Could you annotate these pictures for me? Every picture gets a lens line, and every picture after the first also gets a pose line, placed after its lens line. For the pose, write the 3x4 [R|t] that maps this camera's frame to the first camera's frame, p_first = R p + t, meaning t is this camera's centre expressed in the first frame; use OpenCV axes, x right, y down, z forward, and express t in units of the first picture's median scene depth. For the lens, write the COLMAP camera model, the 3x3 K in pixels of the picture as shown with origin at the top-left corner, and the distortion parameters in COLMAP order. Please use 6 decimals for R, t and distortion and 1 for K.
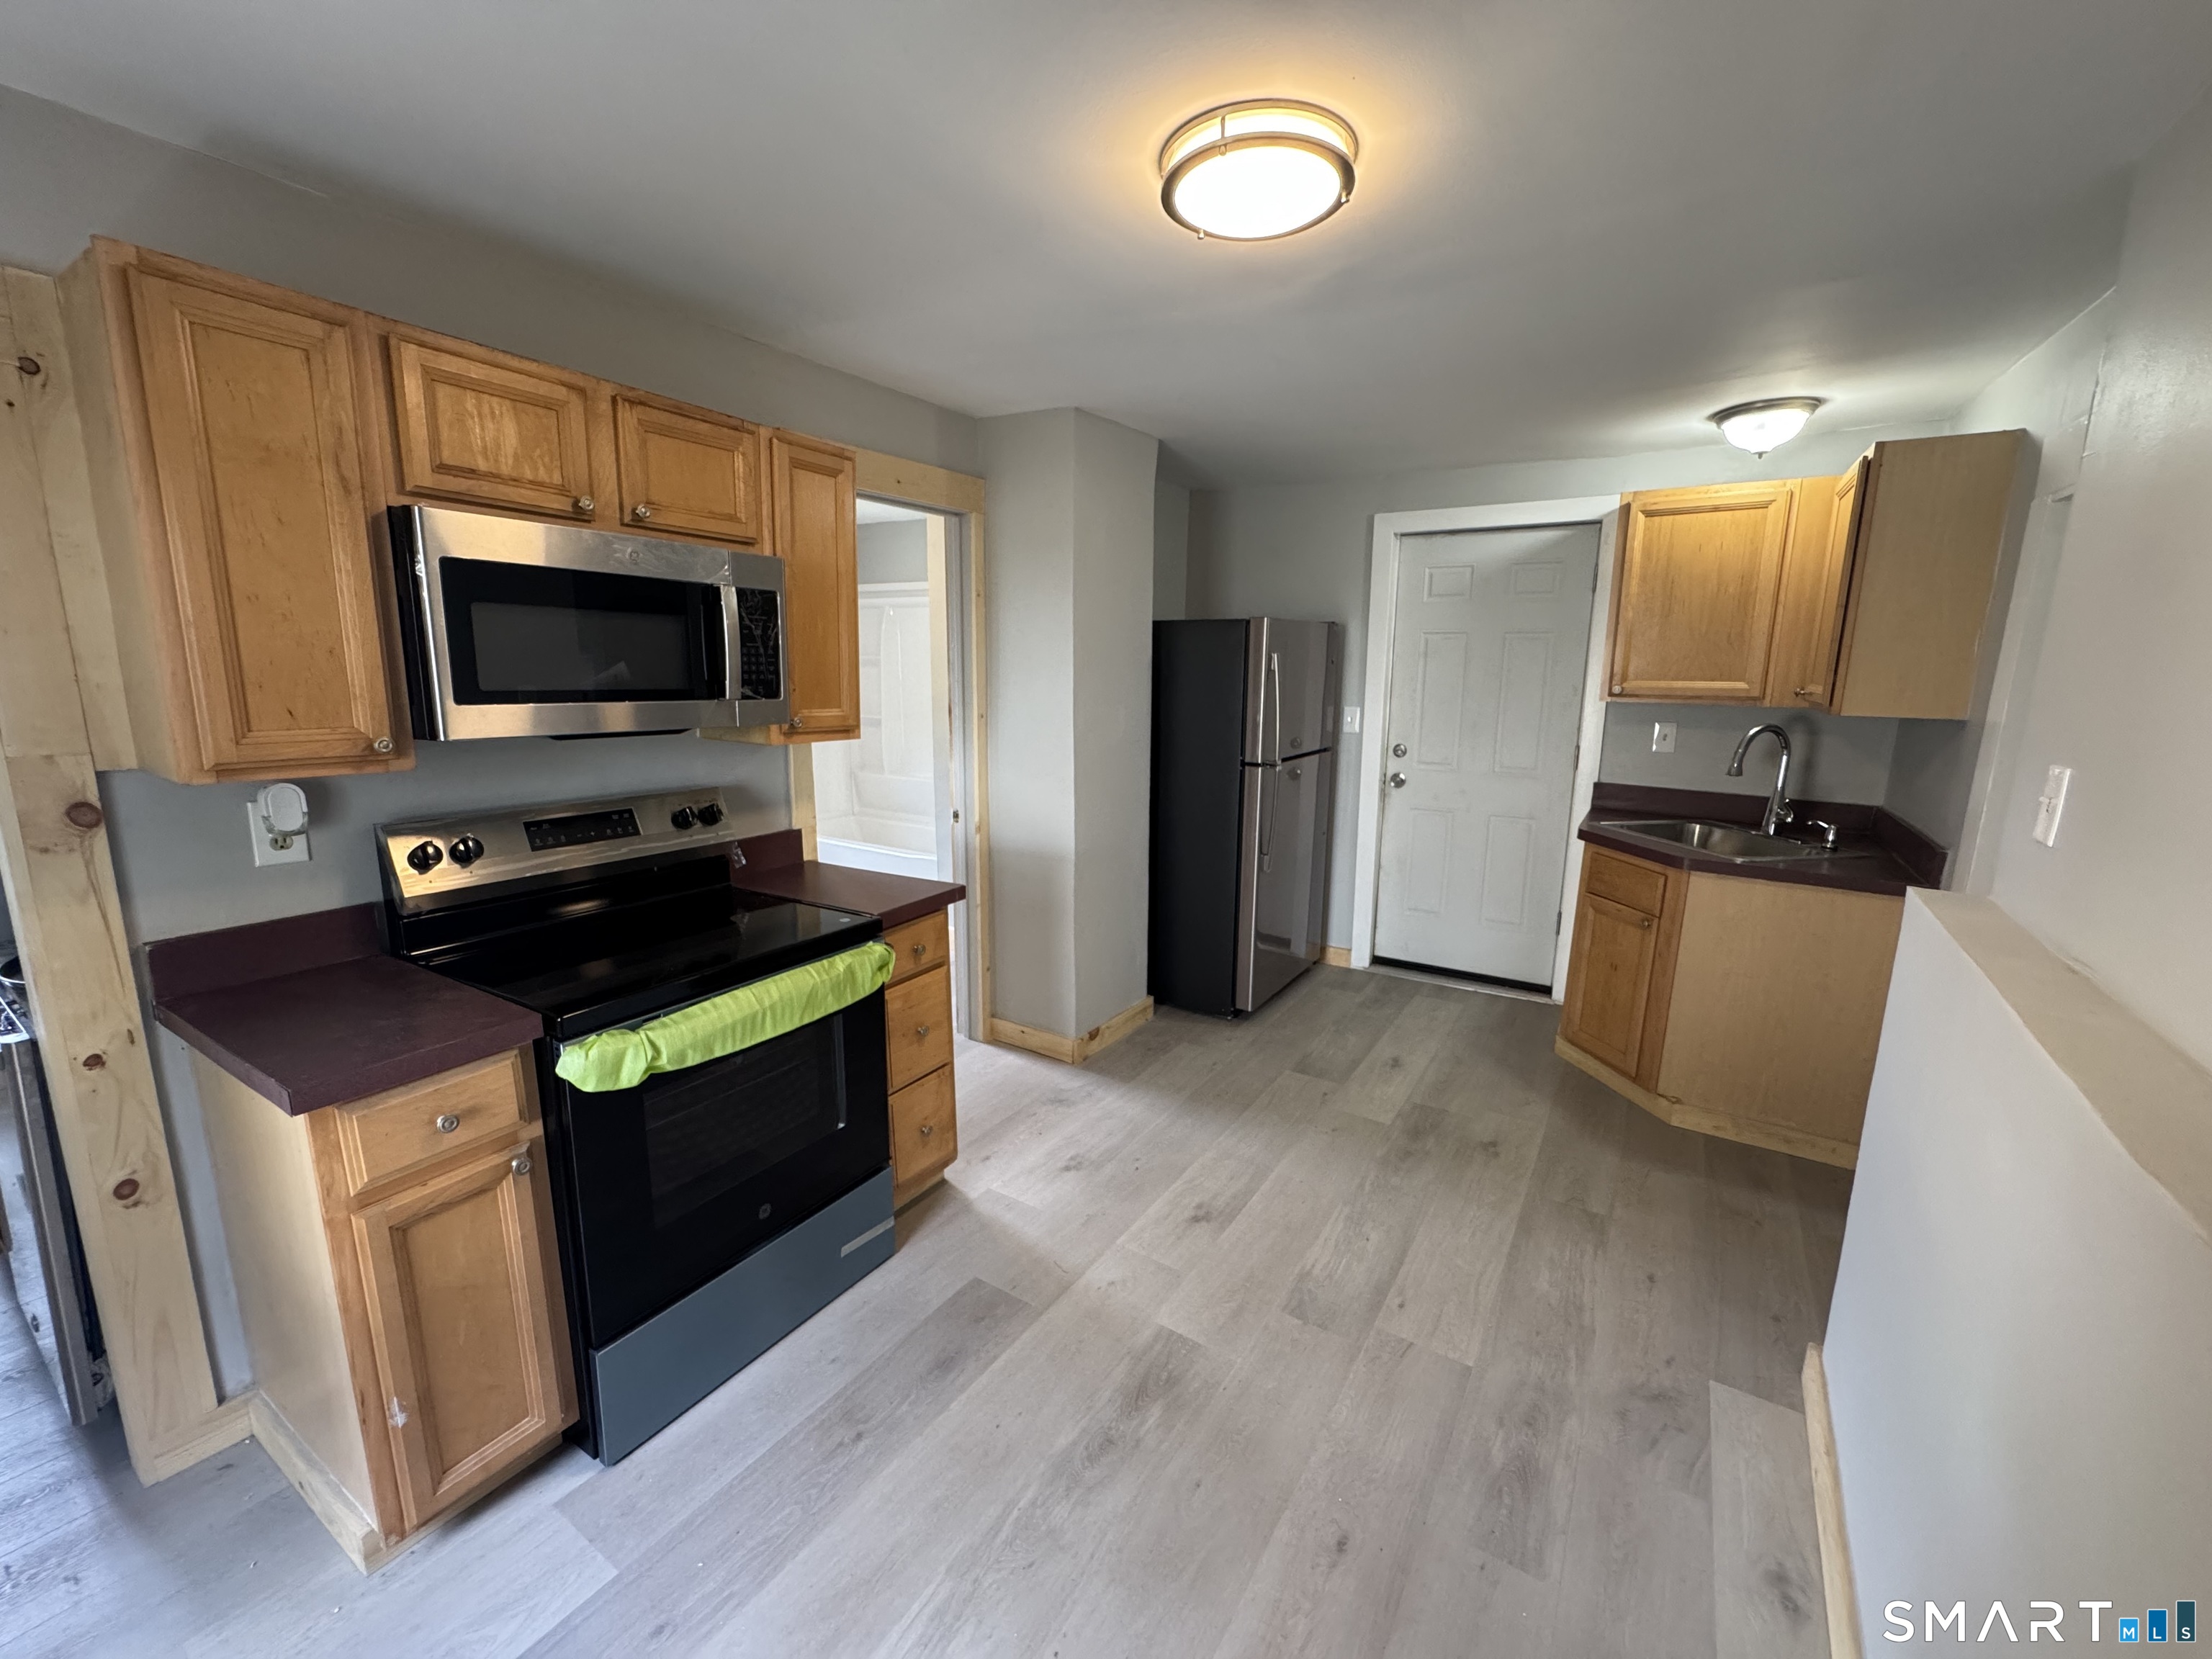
lens RADIAL K [[883.5, 0, 1104.8], [0, 883.5, 832.3], [0, 0, 1]] dist [-0.001542, -0.000207]
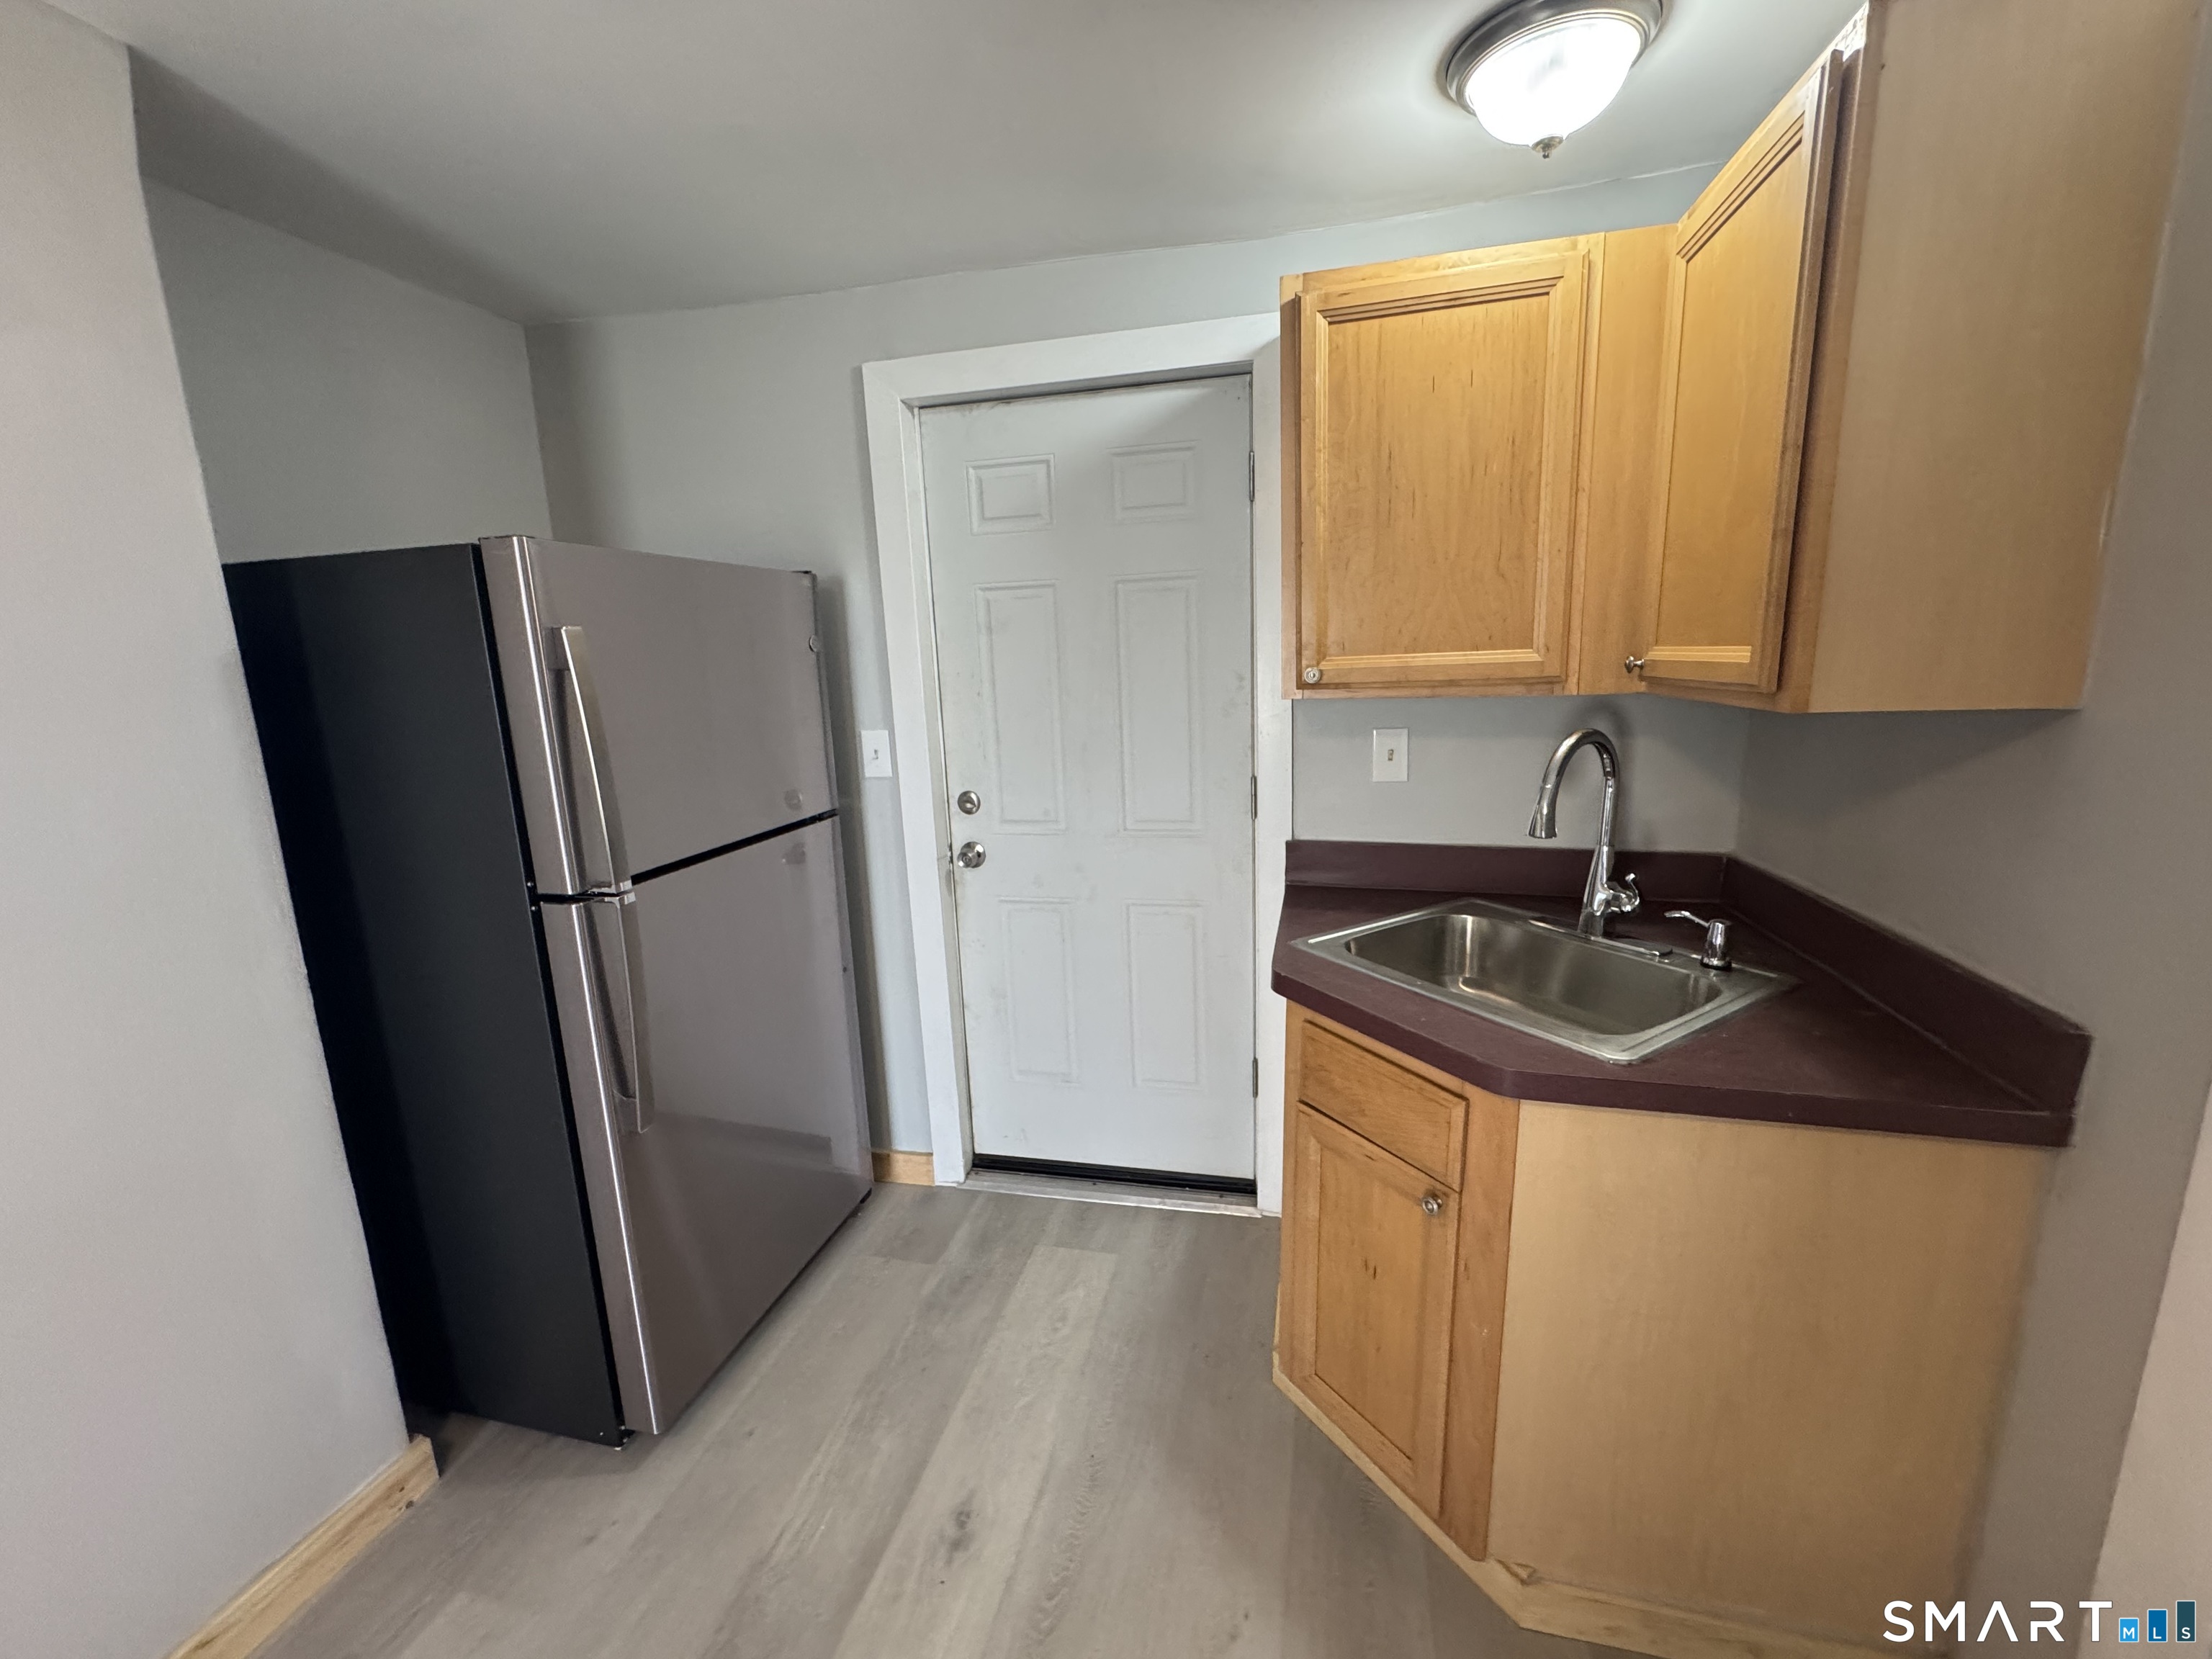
lens RADIAL K [[883.5, 0, 1104.8], [0, 883.5, 832.3], [0, 0, 1]] dist [-0.001542, -0.000207]
pose [[0.945812, -0.103522, 0.307771, 0.291895], [0.103472, 0.994495, 0.016529, -0.089395], [-0.307788, 0.016212, 0.951317, 0.536292]]
